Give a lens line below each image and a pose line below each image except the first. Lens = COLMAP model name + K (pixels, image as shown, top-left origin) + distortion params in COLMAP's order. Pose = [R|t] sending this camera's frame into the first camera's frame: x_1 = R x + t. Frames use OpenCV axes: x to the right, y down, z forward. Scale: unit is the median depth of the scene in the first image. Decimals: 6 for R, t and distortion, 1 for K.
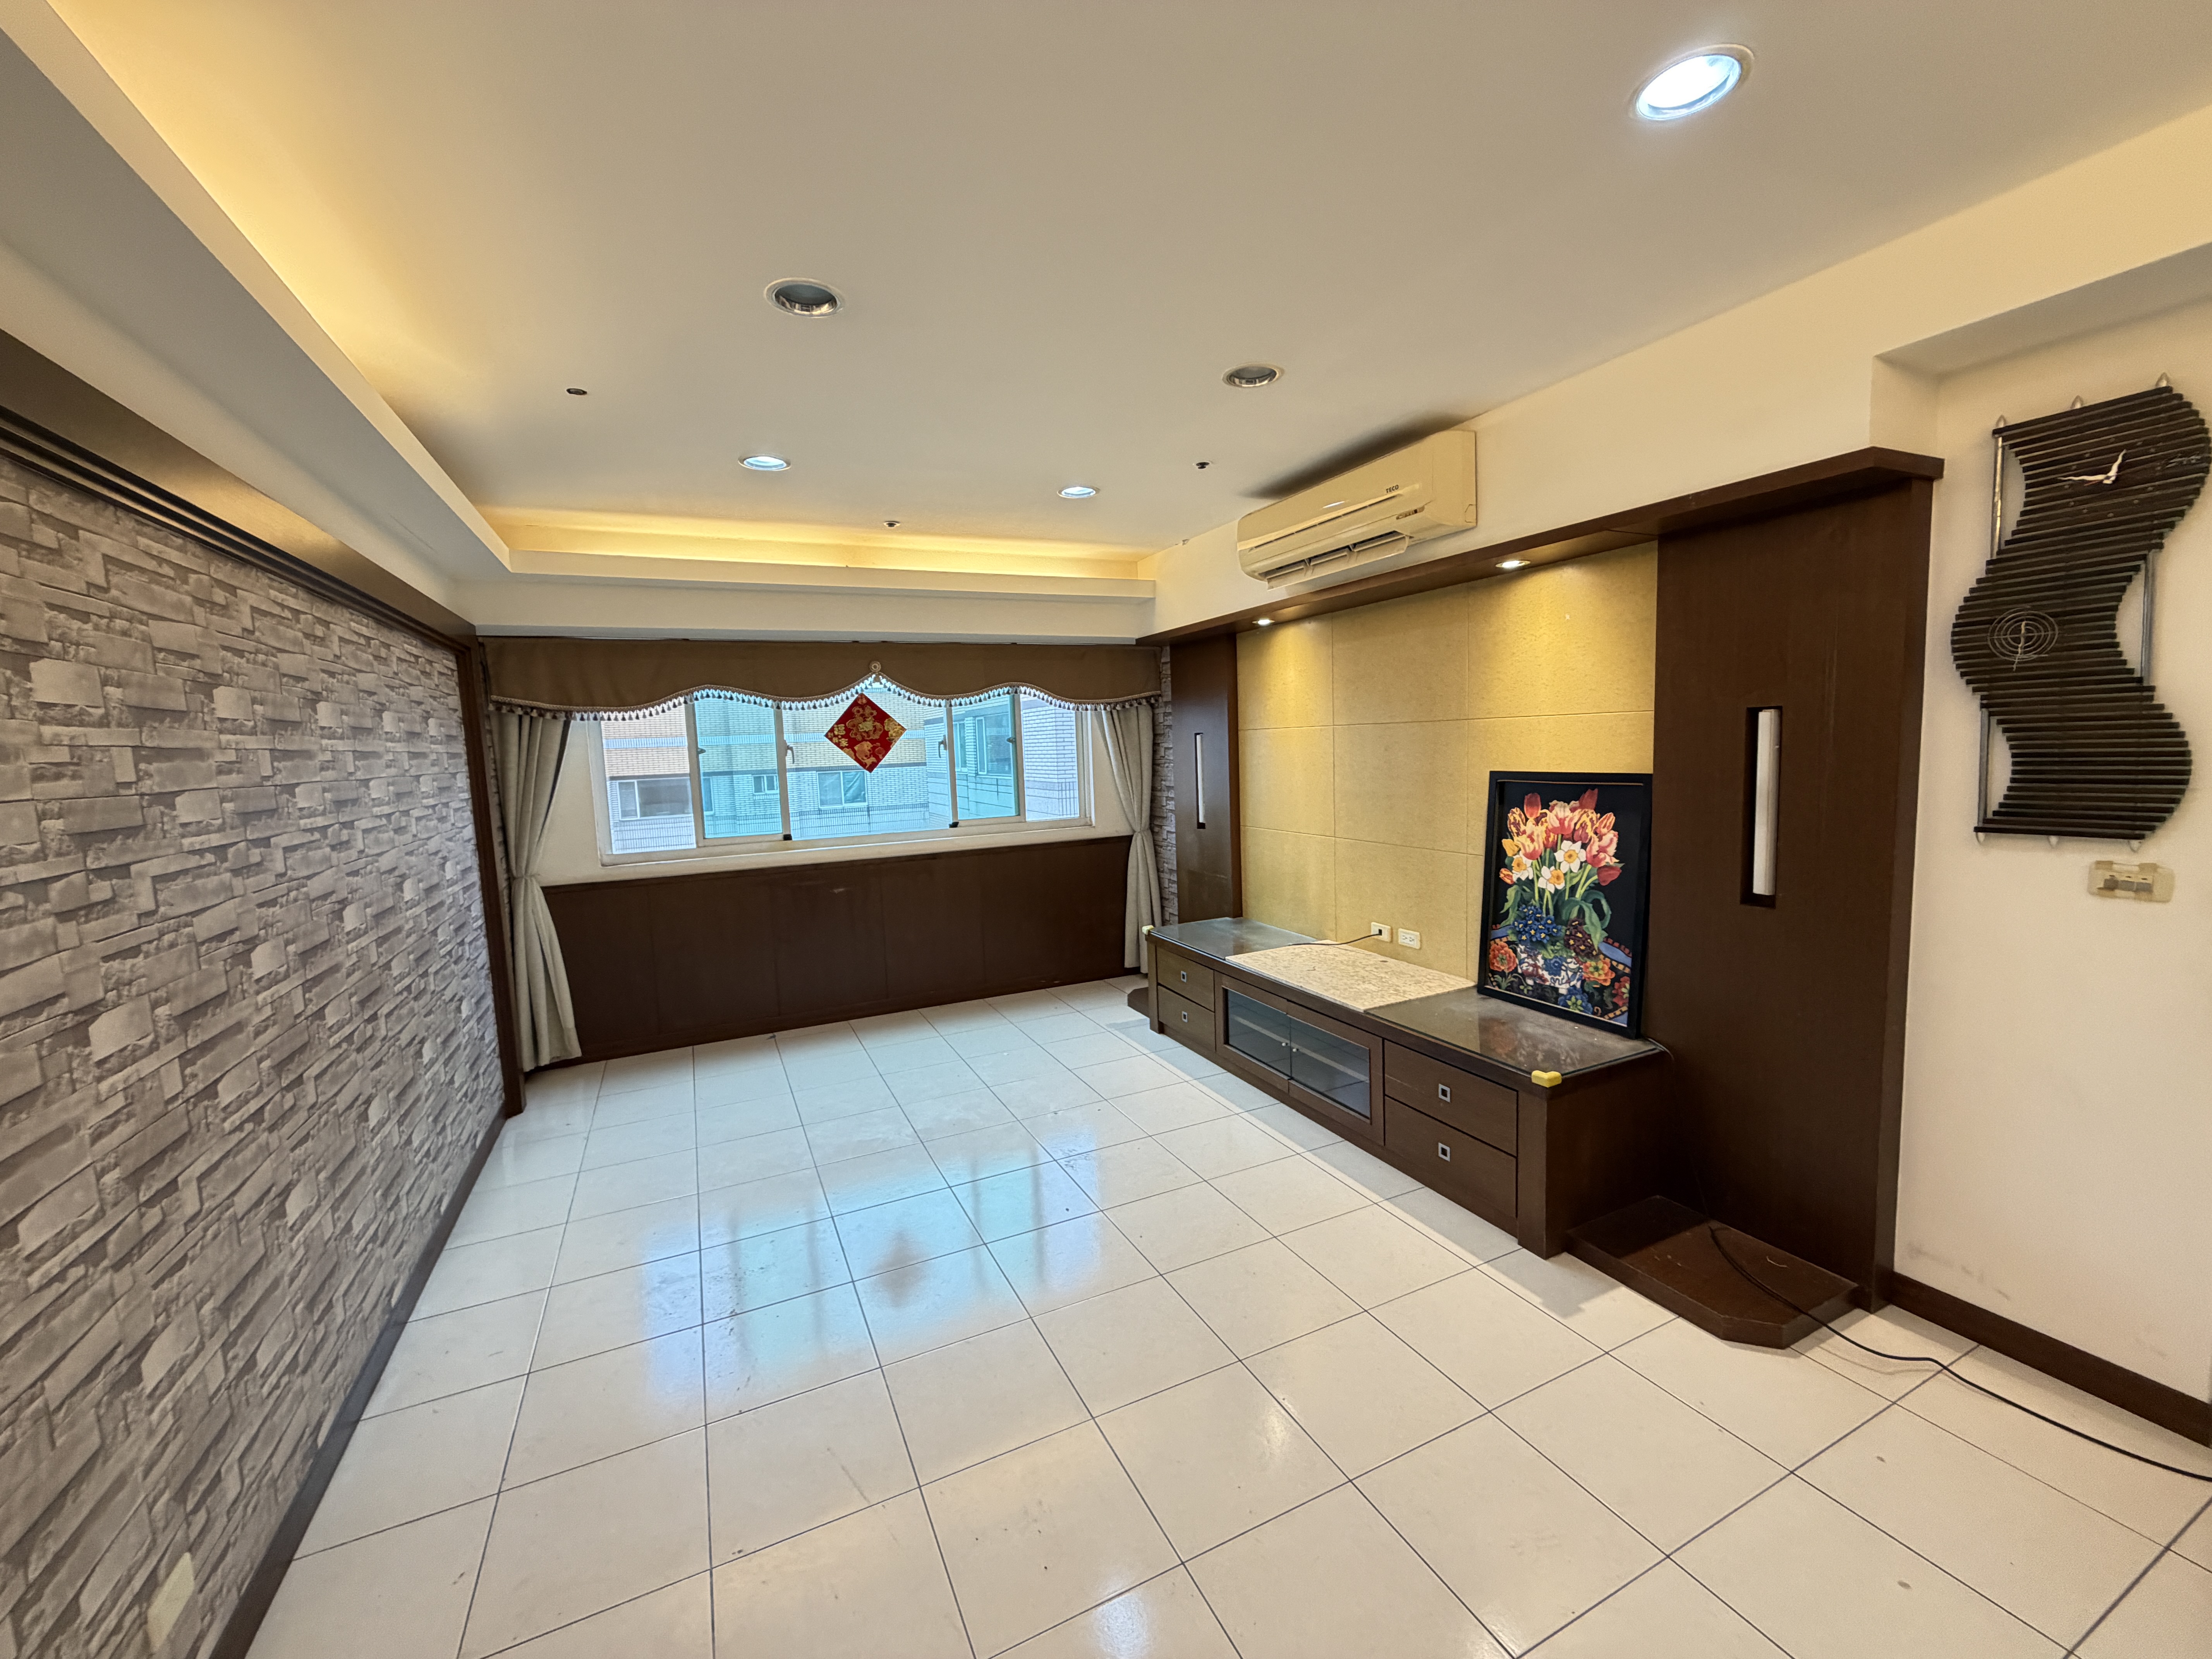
lens RADIAL K [[879.9, 0, 1101.9], [0, 879.9, 825.9], [0, 0, 1]] dist [0.000007, -0.000180]
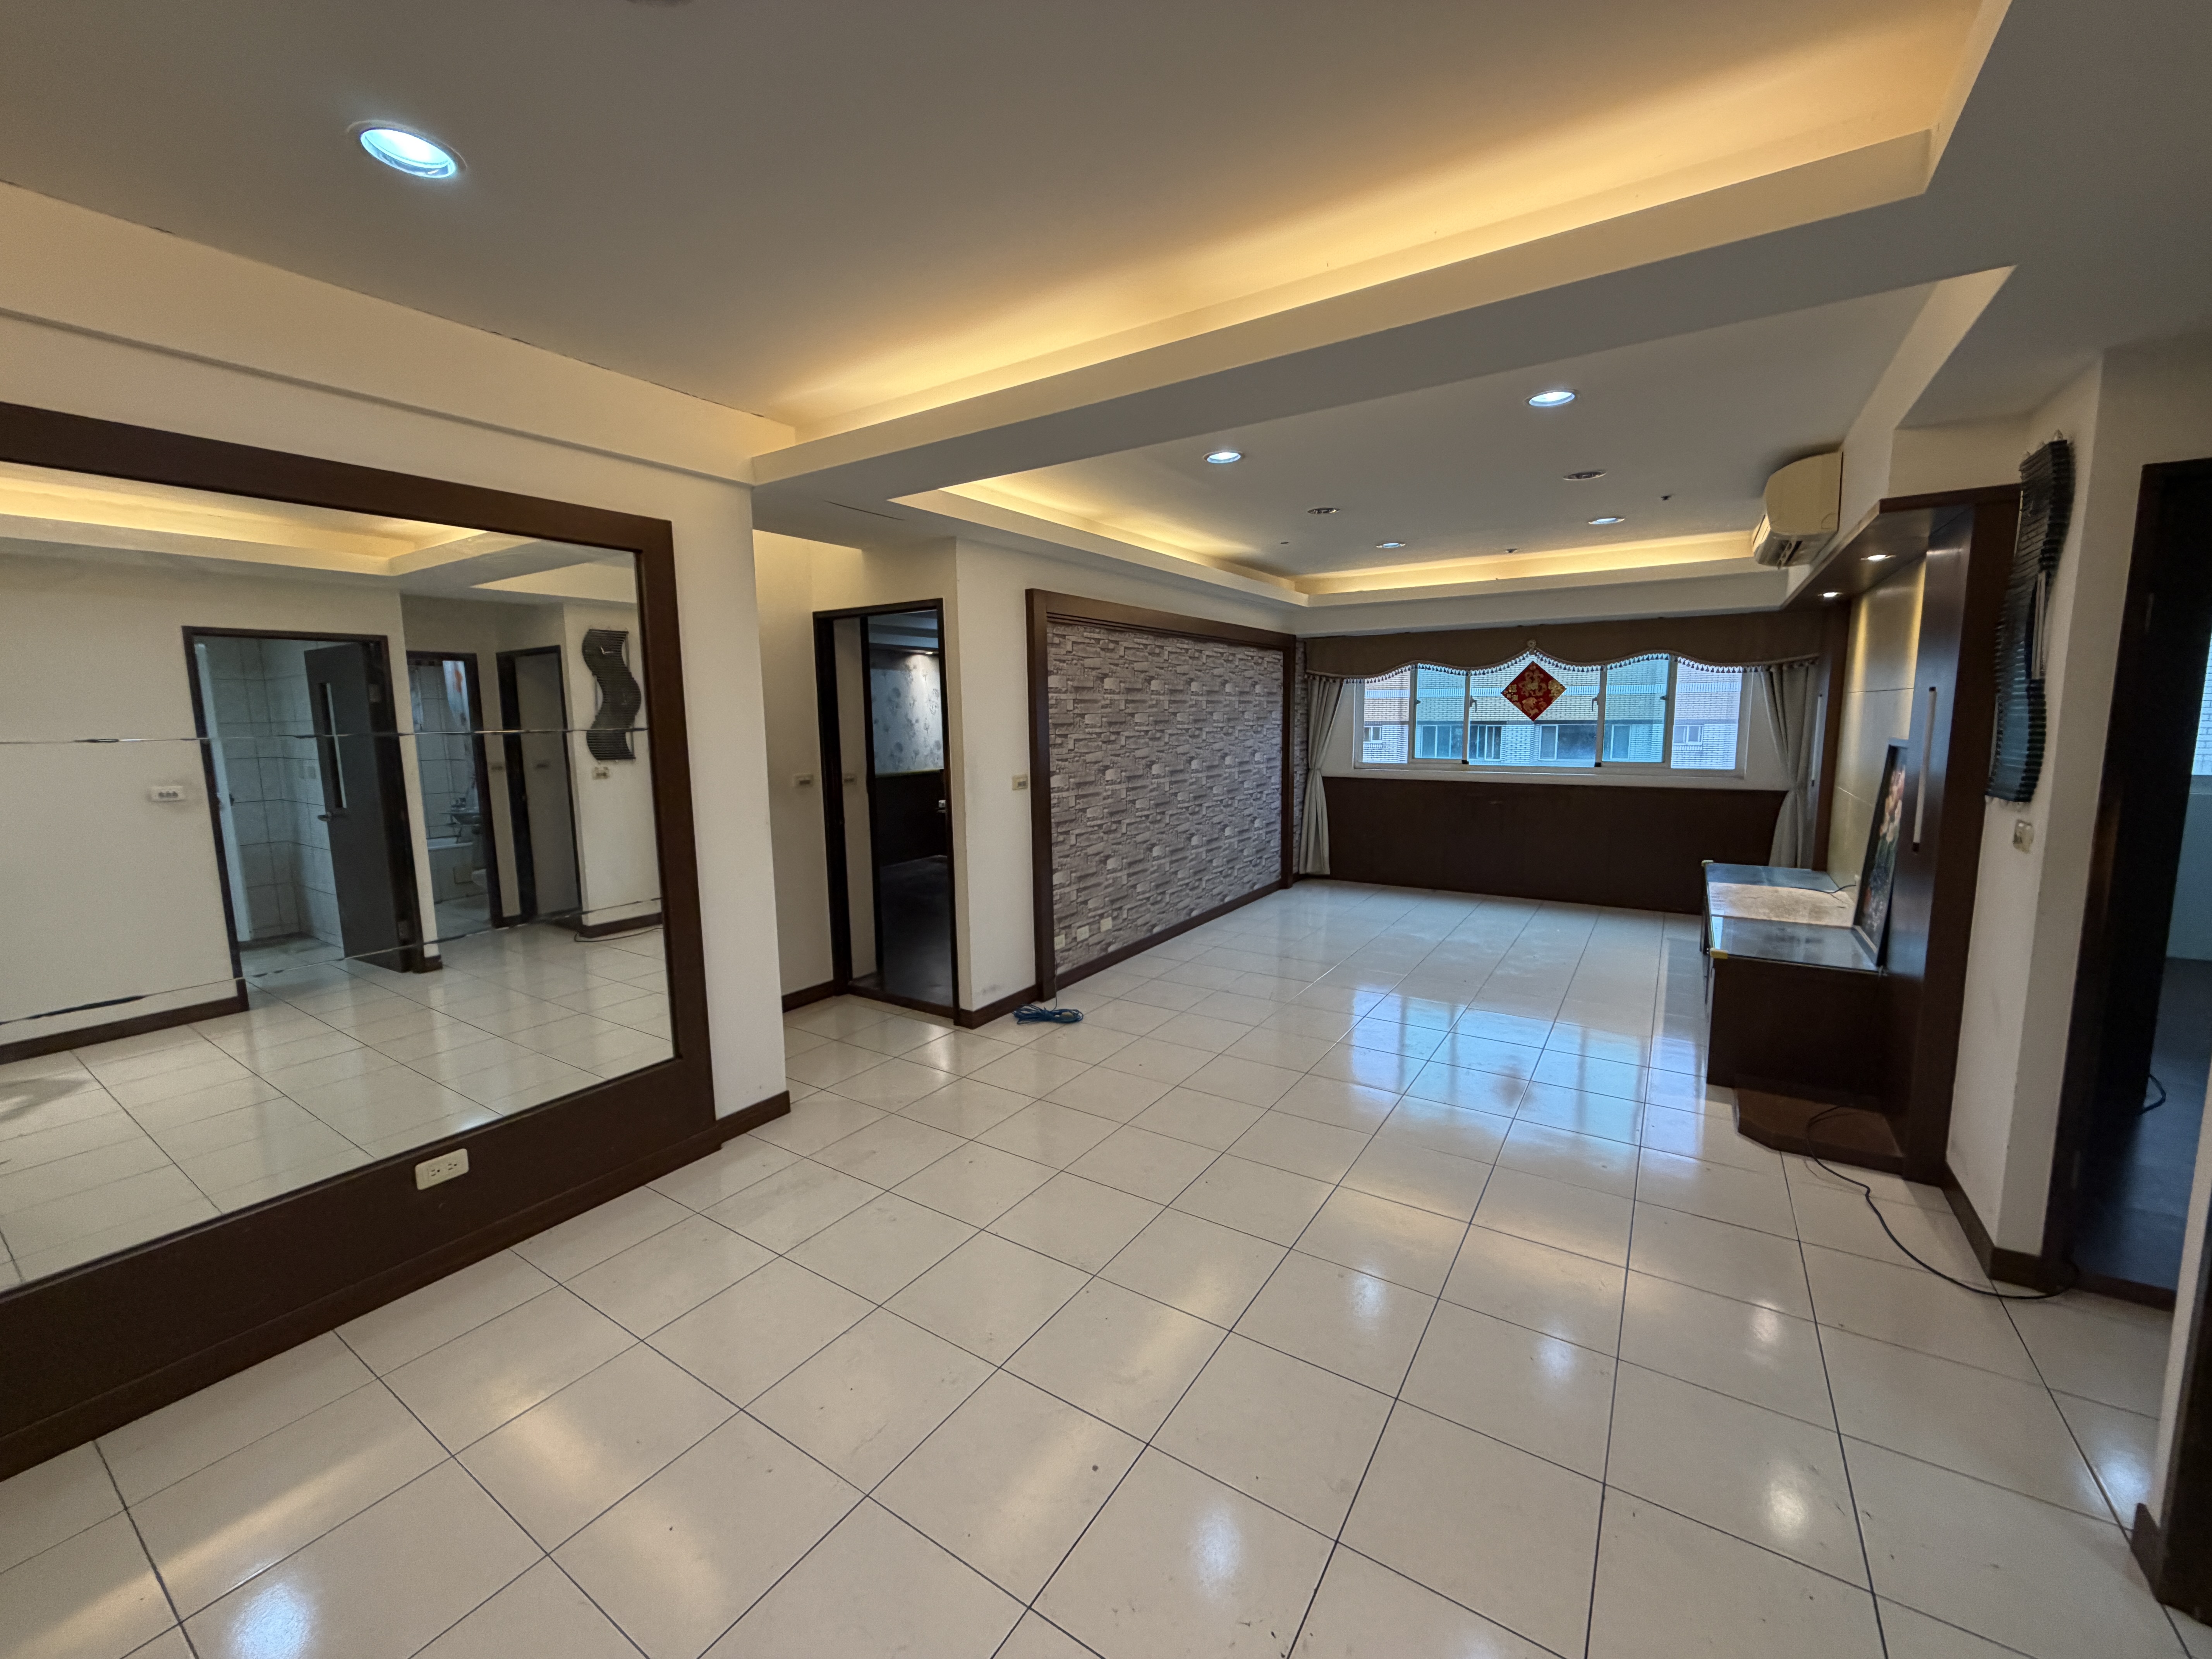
lens RADIAL K [[879.9, 0, 1101.9], [0, 879.9, 825.9], [0, 0, 1]] dist [0.000007, -0.000180]
pose [[0.520414, 0.140653, -0.842250, 0.957872], [-0.088584, 0.989912, 0.110577, 0.015679], [0.849307, 0.017064, 0.527624, -0.477292]]
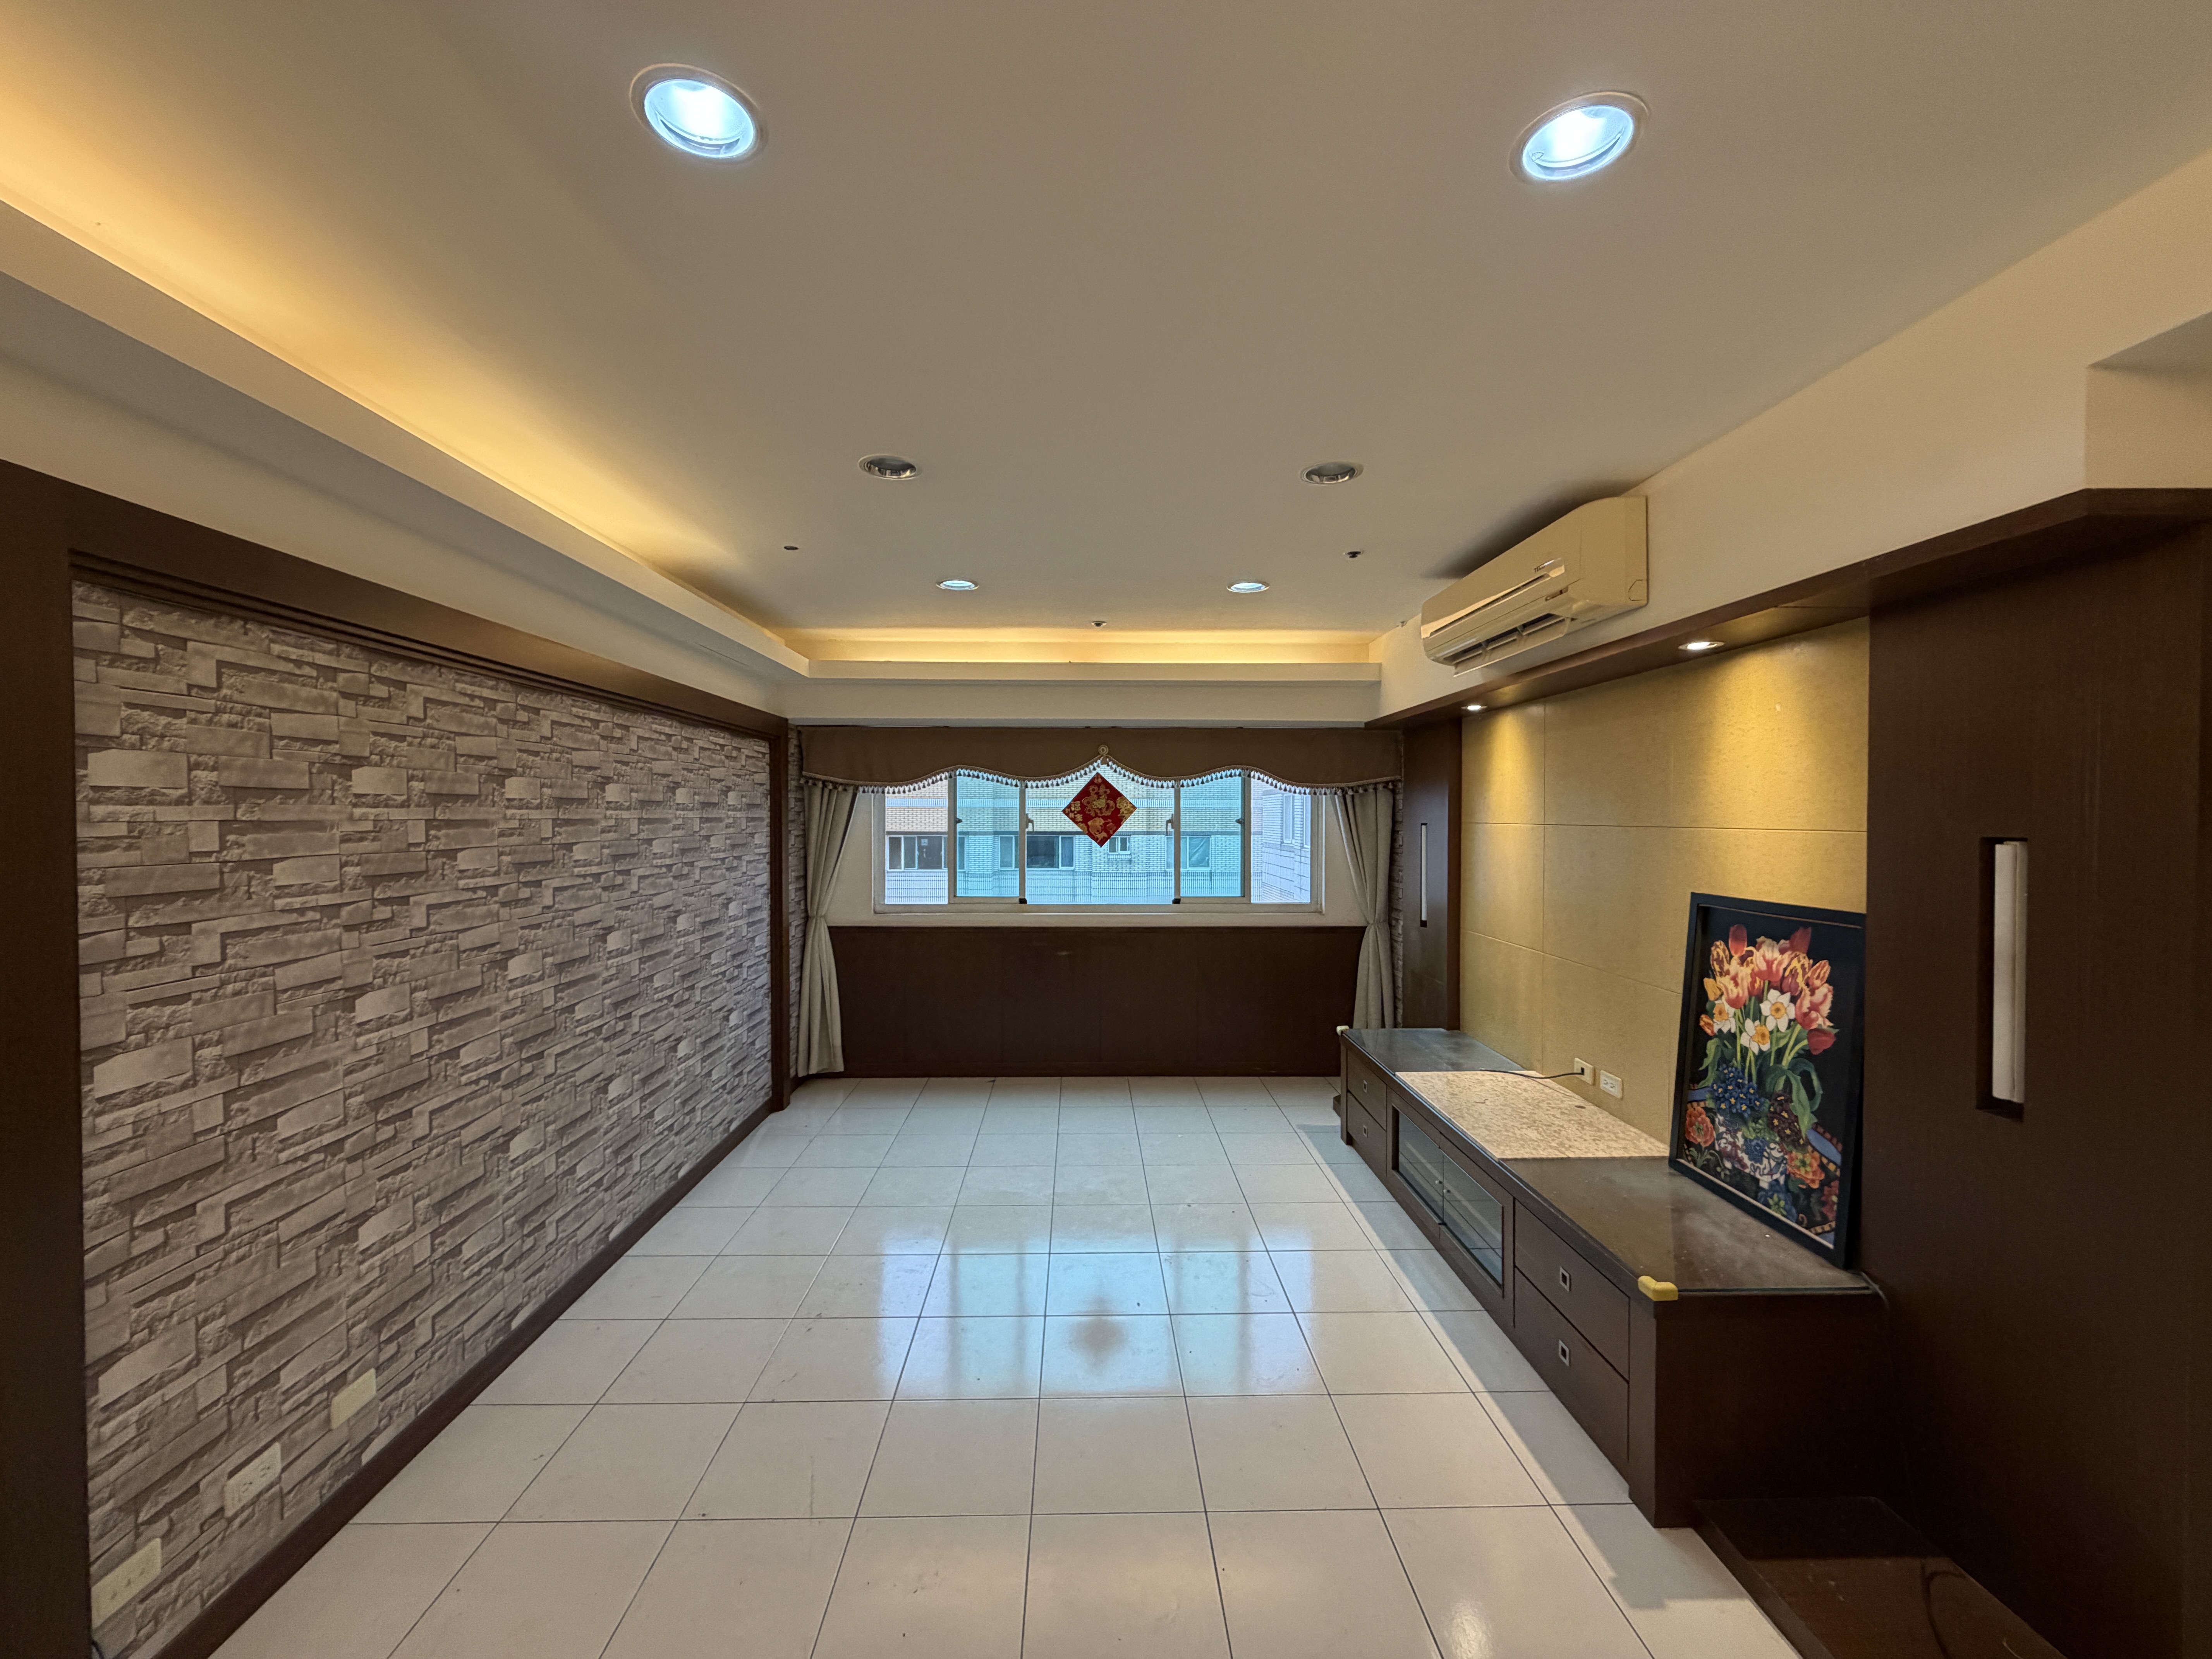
lens RADIAL K [[879.9, 0, 1101.9], [0, 879.9, 825.9], [0, 0, 1]] dist [0.000007, -0.000180]
pose [[0.913513, 0.044445, -0.404375, 0.293467], [-0.074984, 0.995379, -0.059991, -0.036799], [0.399840, 0.085124, 0.912624, 0.033040]]
